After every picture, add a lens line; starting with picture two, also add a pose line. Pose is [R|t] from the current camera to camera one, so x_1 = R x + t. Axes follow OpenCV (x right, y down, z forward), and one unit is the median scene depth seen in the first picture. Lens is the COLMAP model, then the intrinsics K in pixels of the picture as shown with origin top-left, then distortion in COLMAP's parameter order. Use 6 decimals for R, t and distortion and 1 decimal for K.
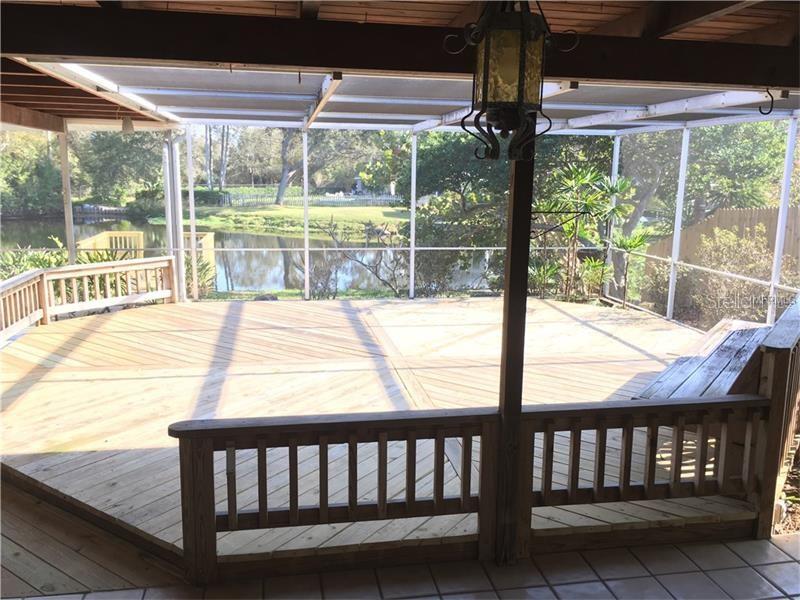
lens RADIAL K [[676.6, 0, 400.0], [0, 676.6, 300.0], [0, 0, 1]] dist [0.105266, -0.159891]
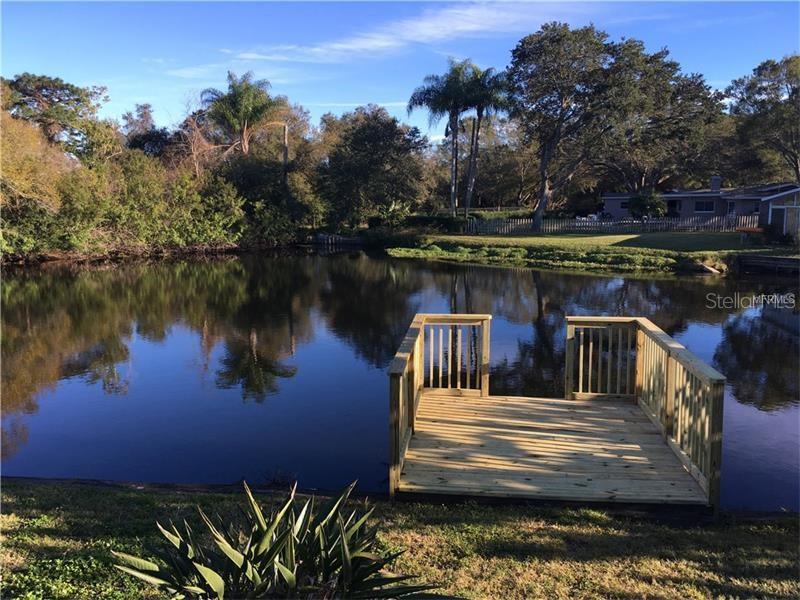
lens RADIAL K [[676.6, 0, 400.0], [0, 676.6, 300.0], [0, 0, 1]] dist [0.105266, -0.159891]
pose [[0.956094, 0.021387, -0.292279, -0.107896], [-0.030383, 0.999193, -0.026274, -0.036567], [0.291481, 0.034001, 0.955972, 0.210261]]
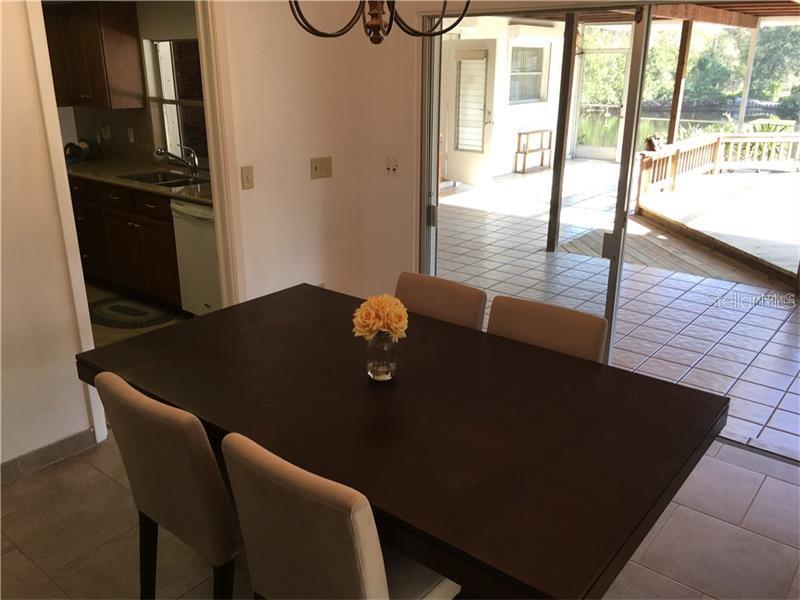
lens RADIAL K [[676.6, 0, 400.0], [0, 676.6, 300.0], [0, 0, 1]] dist [0.105266, -0.159891]
pose [[0.651724, 0.236100, -0.720773, 0.020278], [-0.129845, 0.971017, 0.200666, 0.012945], [0.747259, -0.037190, 0.663491, -0.061332]]
